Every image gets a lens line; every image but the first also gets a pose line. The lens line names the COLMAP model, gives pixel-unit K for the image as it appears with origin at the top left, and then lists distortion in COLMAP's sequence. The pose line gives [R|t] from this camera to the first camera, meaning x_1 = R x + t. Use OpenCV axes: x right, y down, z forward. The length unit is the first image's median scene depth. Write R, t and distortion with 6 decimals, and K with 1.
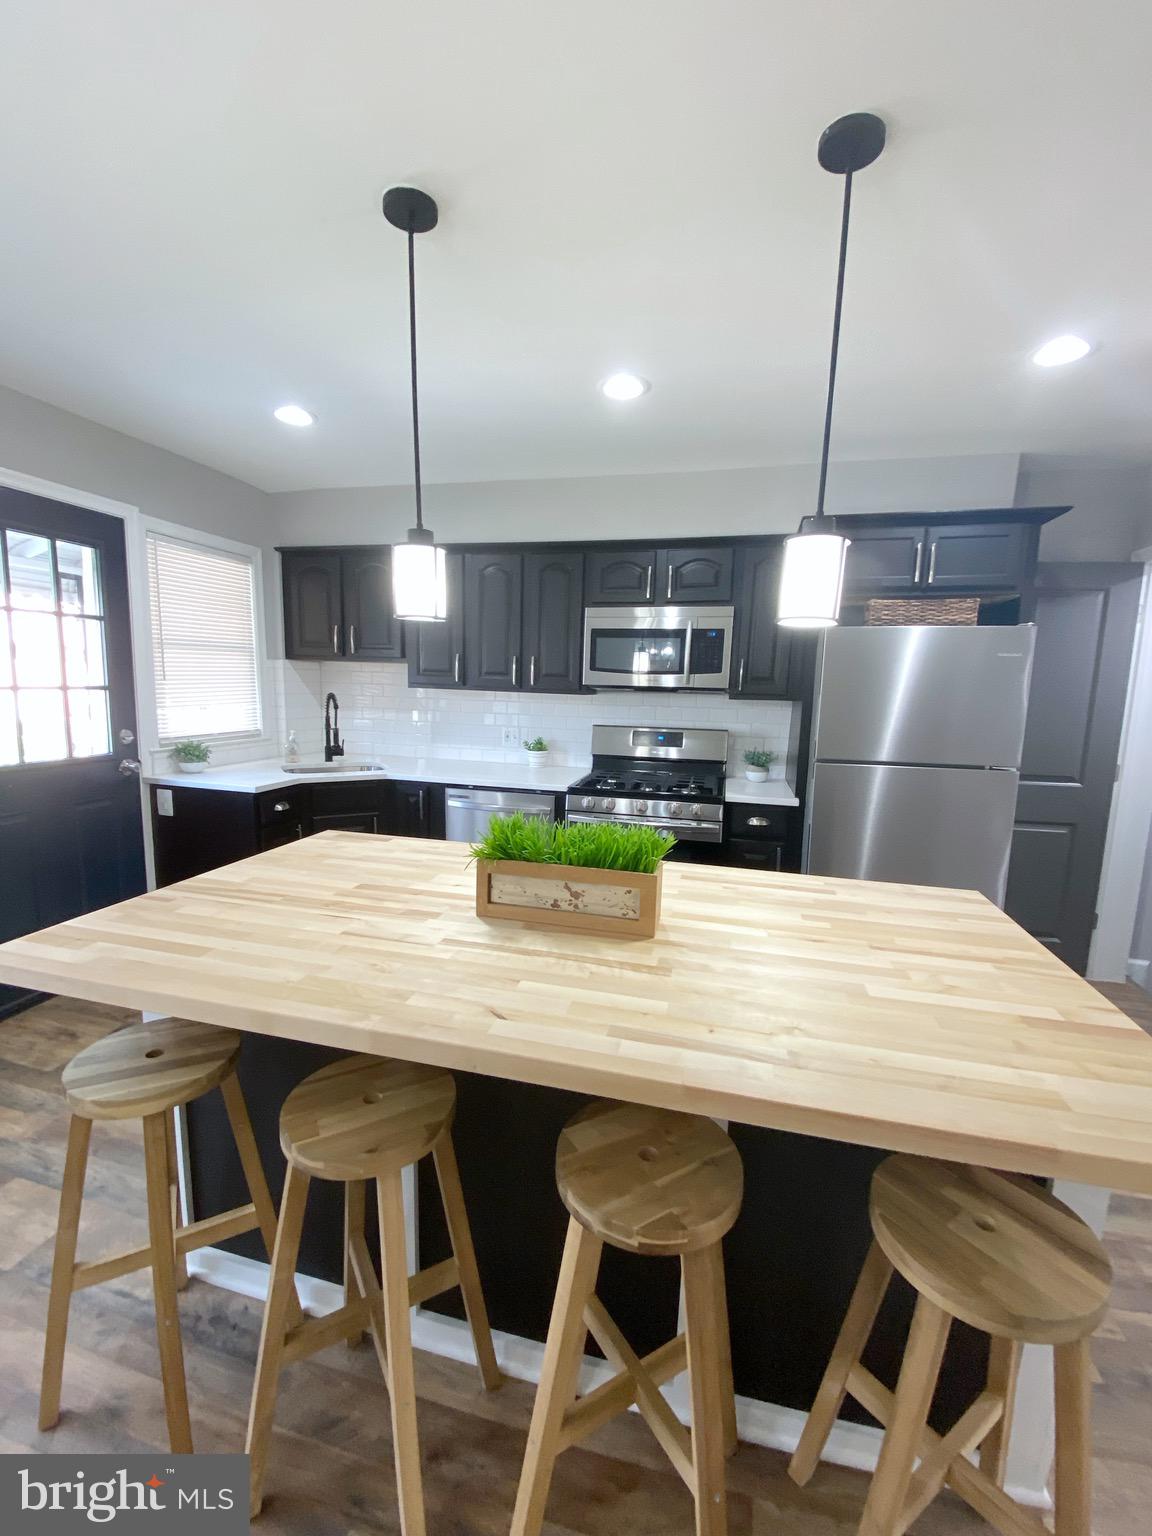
lens RADIAL K [[612.7, 0, 576.0], [0, 612.7, 768.0], [0, 0, 1]] dist [0.020717, -0.019783]
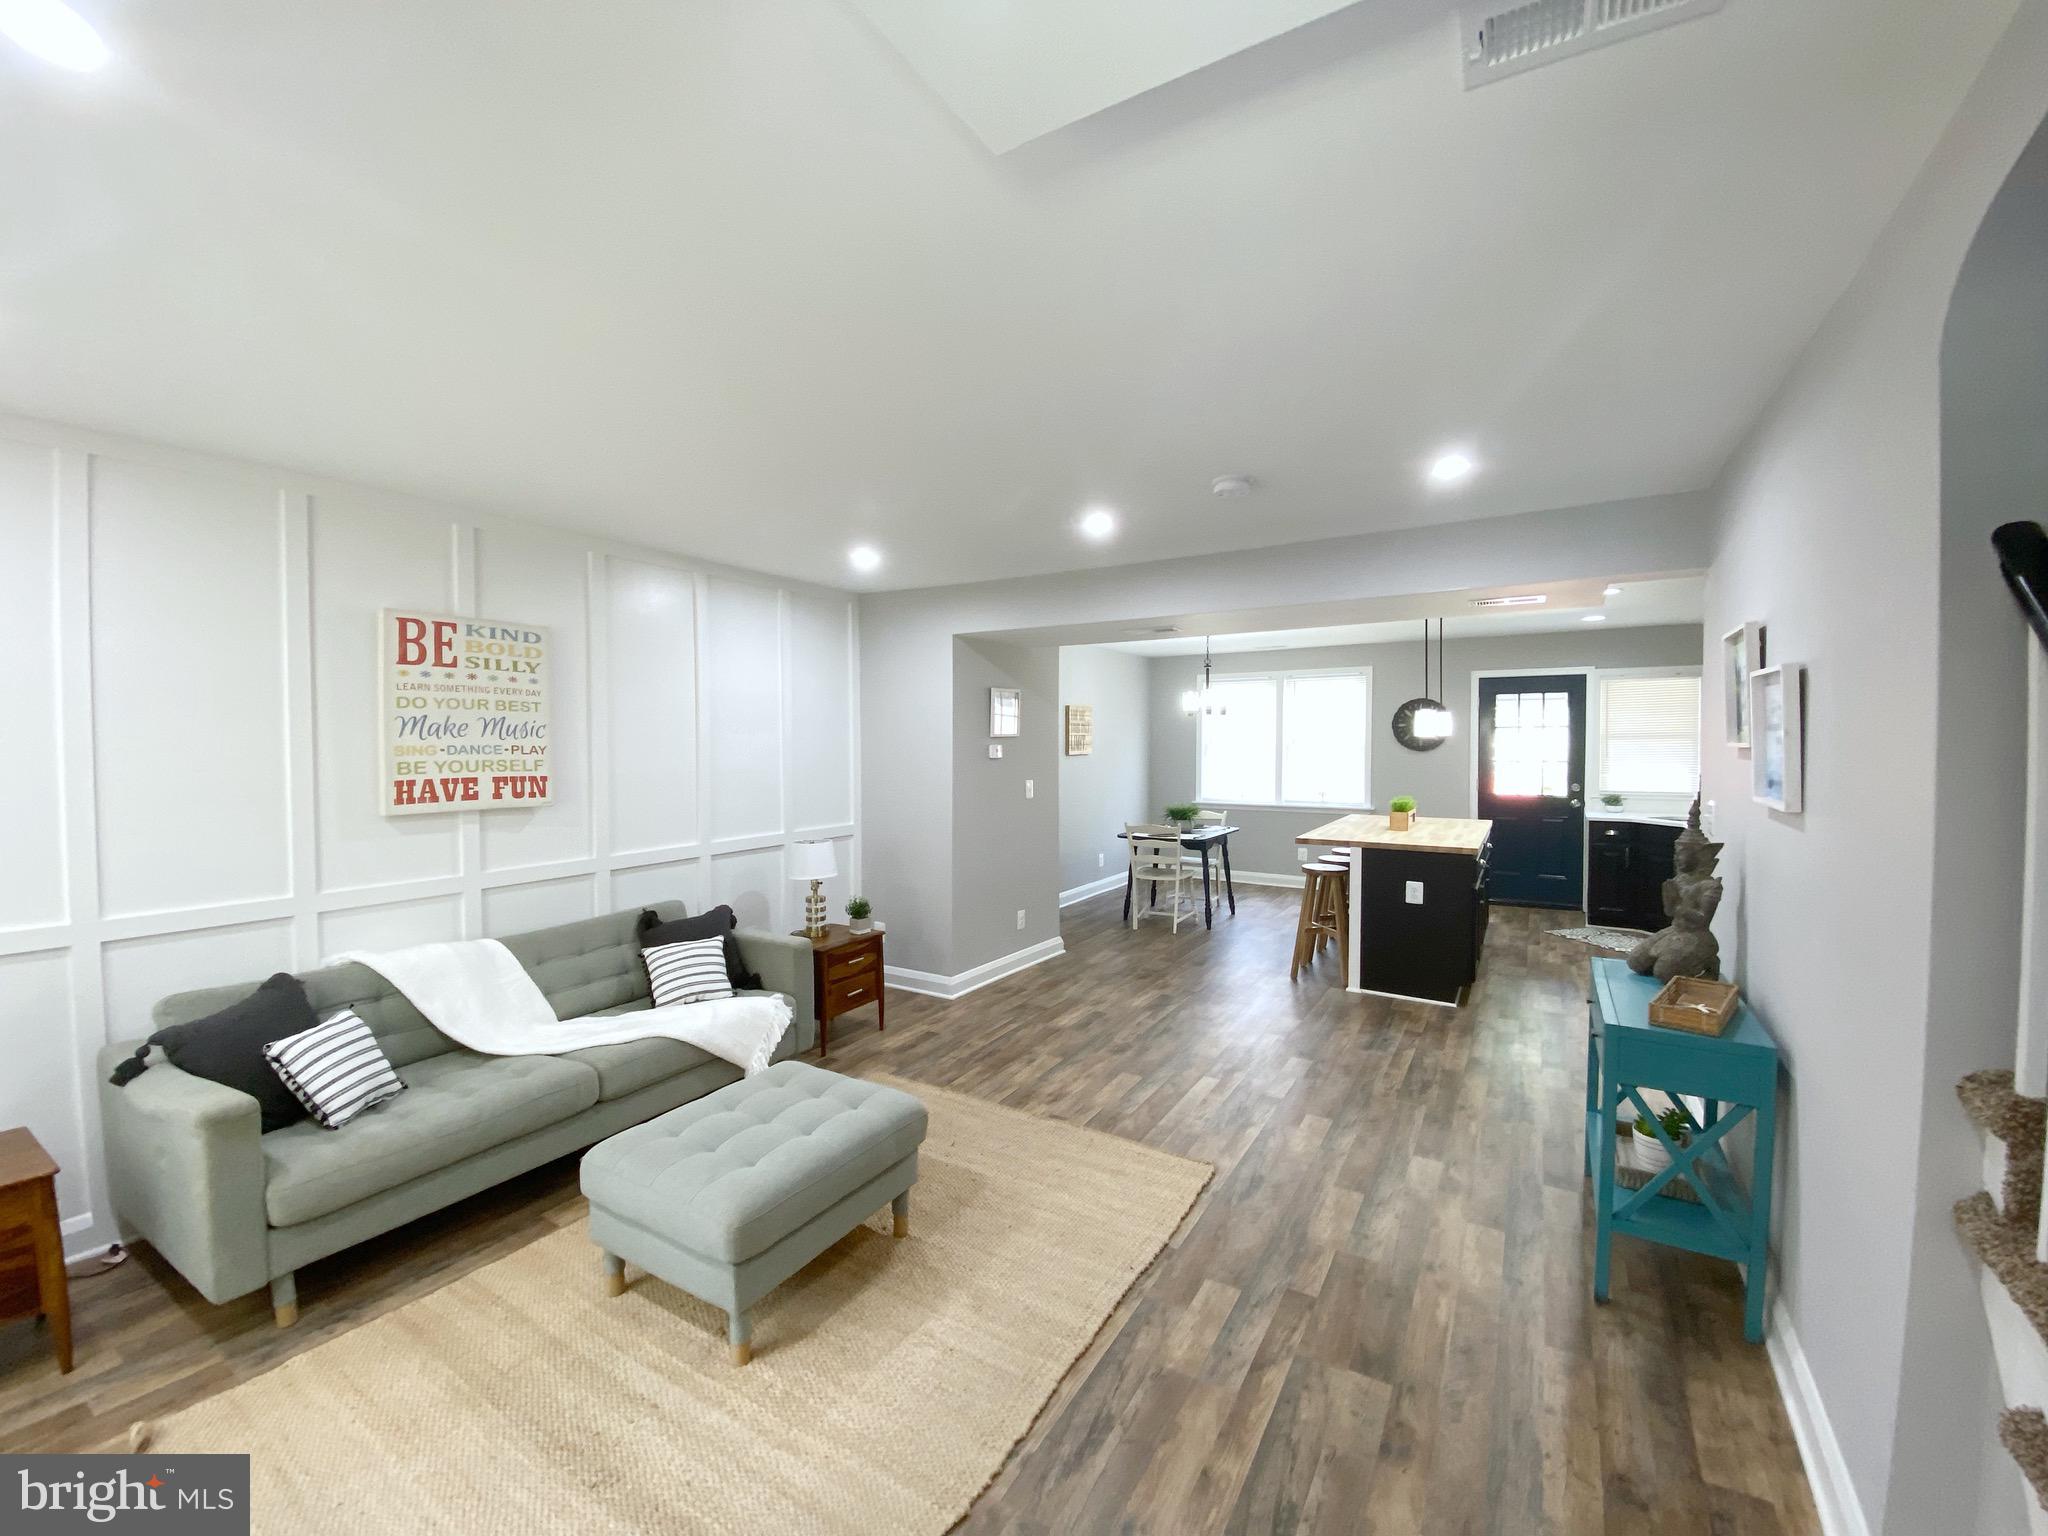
lens RADIAL K [[817.0, 0, 1028.1], [0, 817.0, 761.8], [0, 0, 1]] dist [0.020717, -0.019783]
pose [[-0.309358, -0.005339, -0.950931, 2.015492], [-0.133368, 0.990344, 0.037827, -0.000077], [0.941547, 0.138526, -0.307083, 0.169155]]
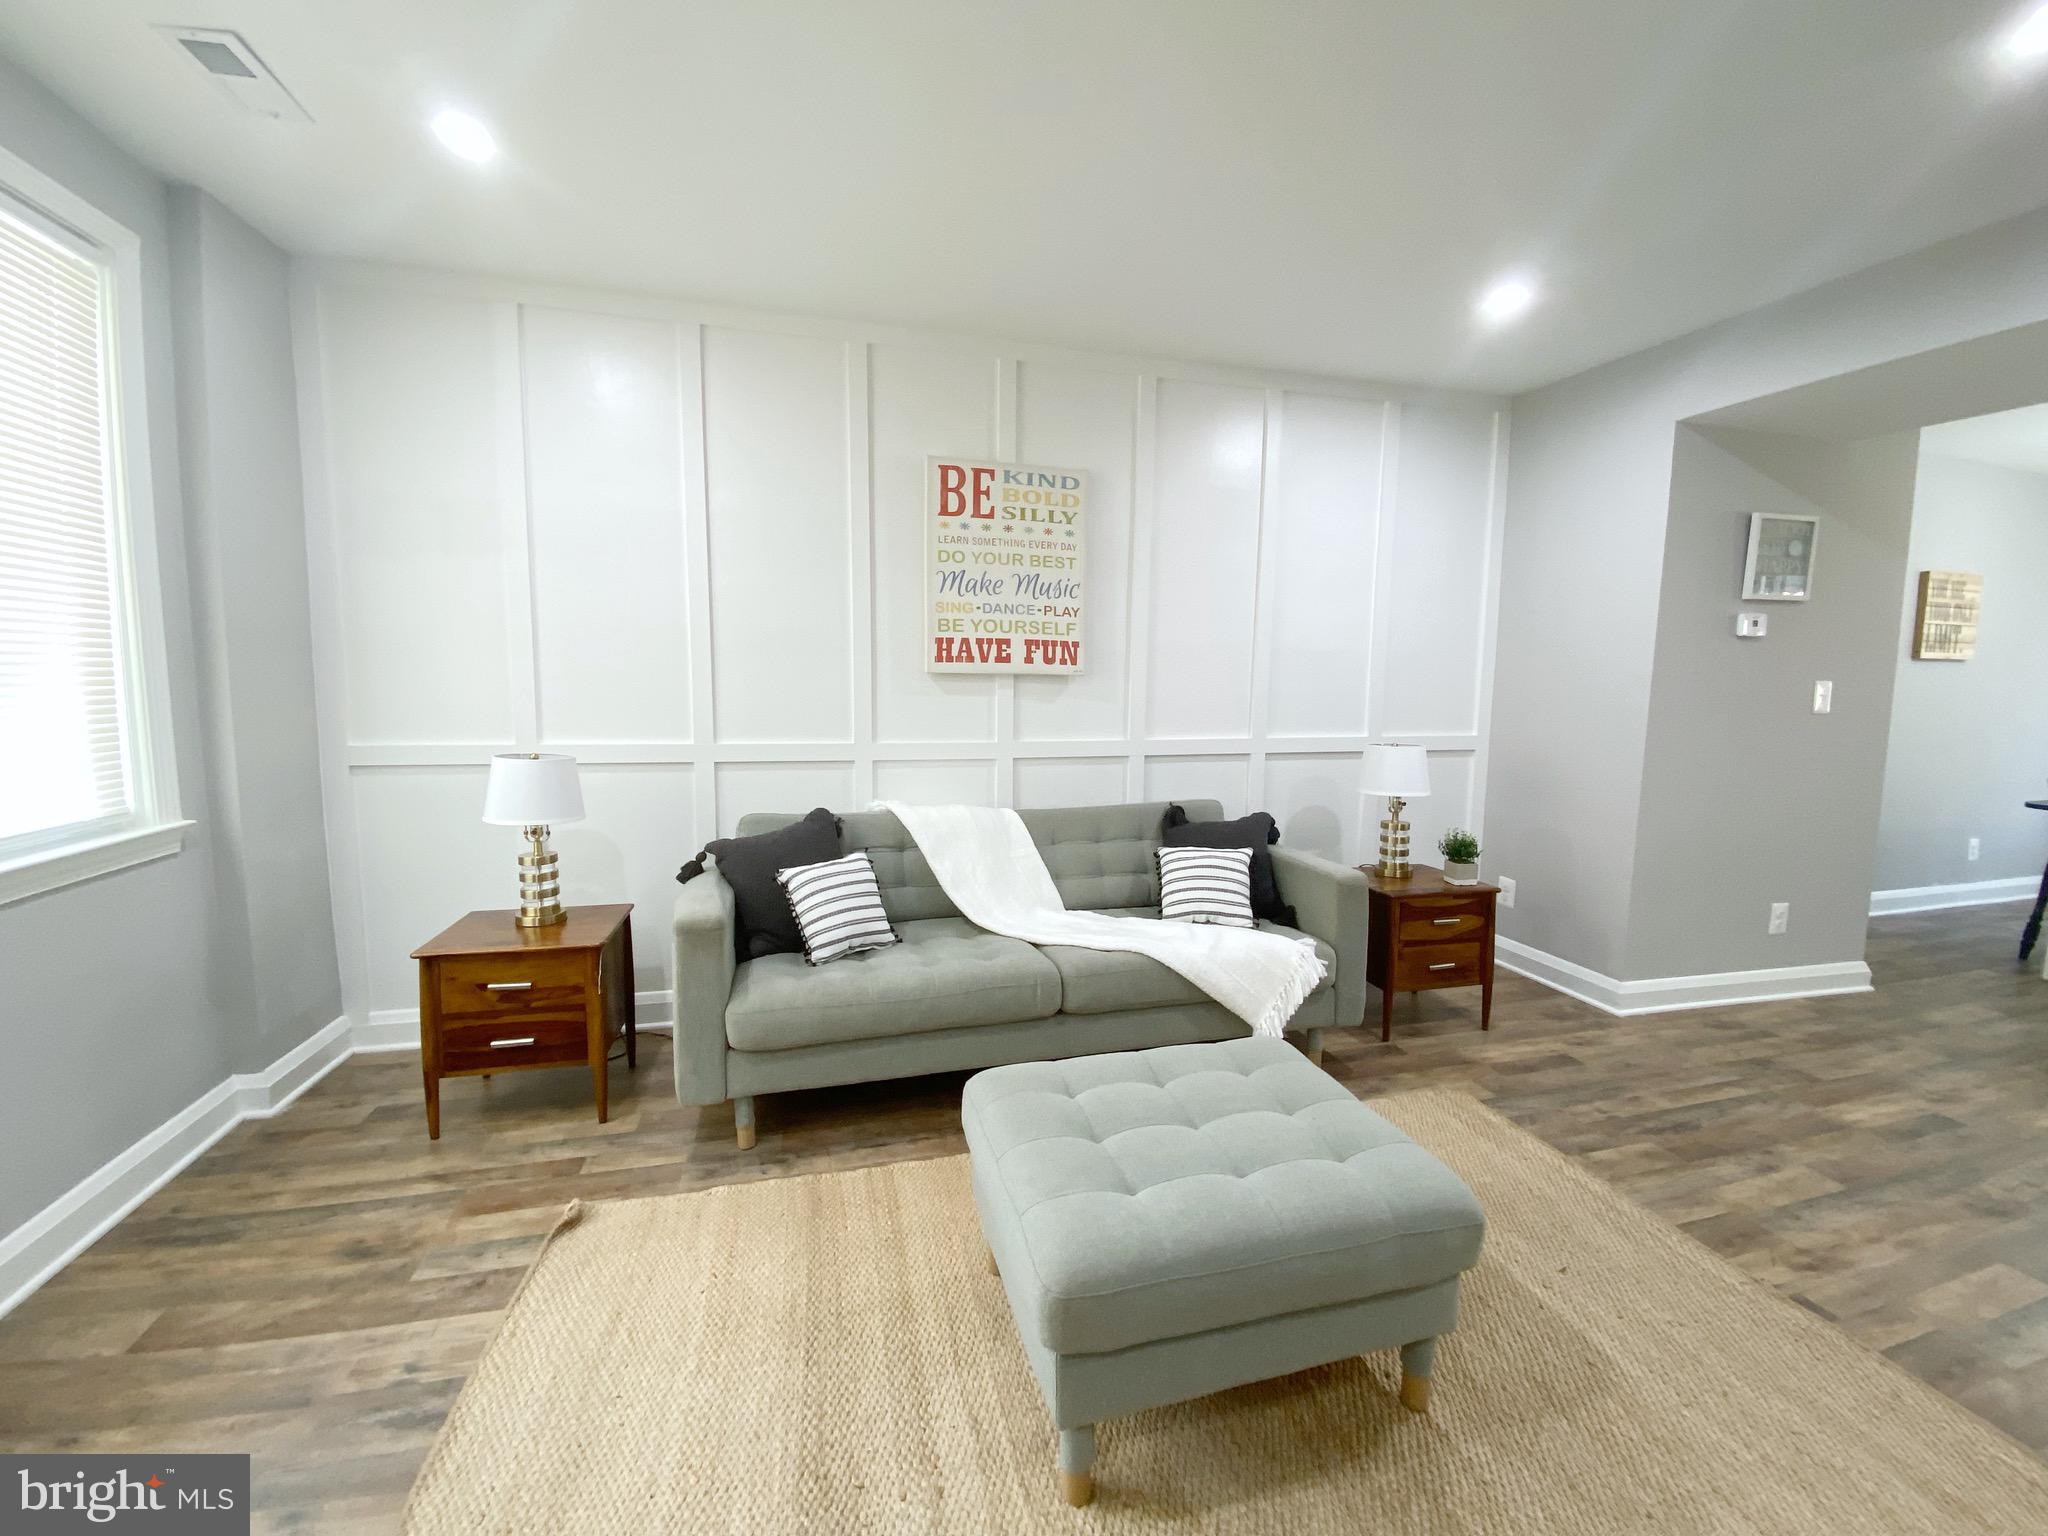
lens RADIAL K [[837.2, 0, 1028.2], [0, 837.2, 762.3], [0, 0, 1]] dist [0.036731, -0.028038]
pose [[-0.876593, 0.008842, -0.481151, 1.696695], [-0.102865, 0.973280, 0.205293, 0.089883], [0.470110, 0.229452, -0.852261, 0.085043]]
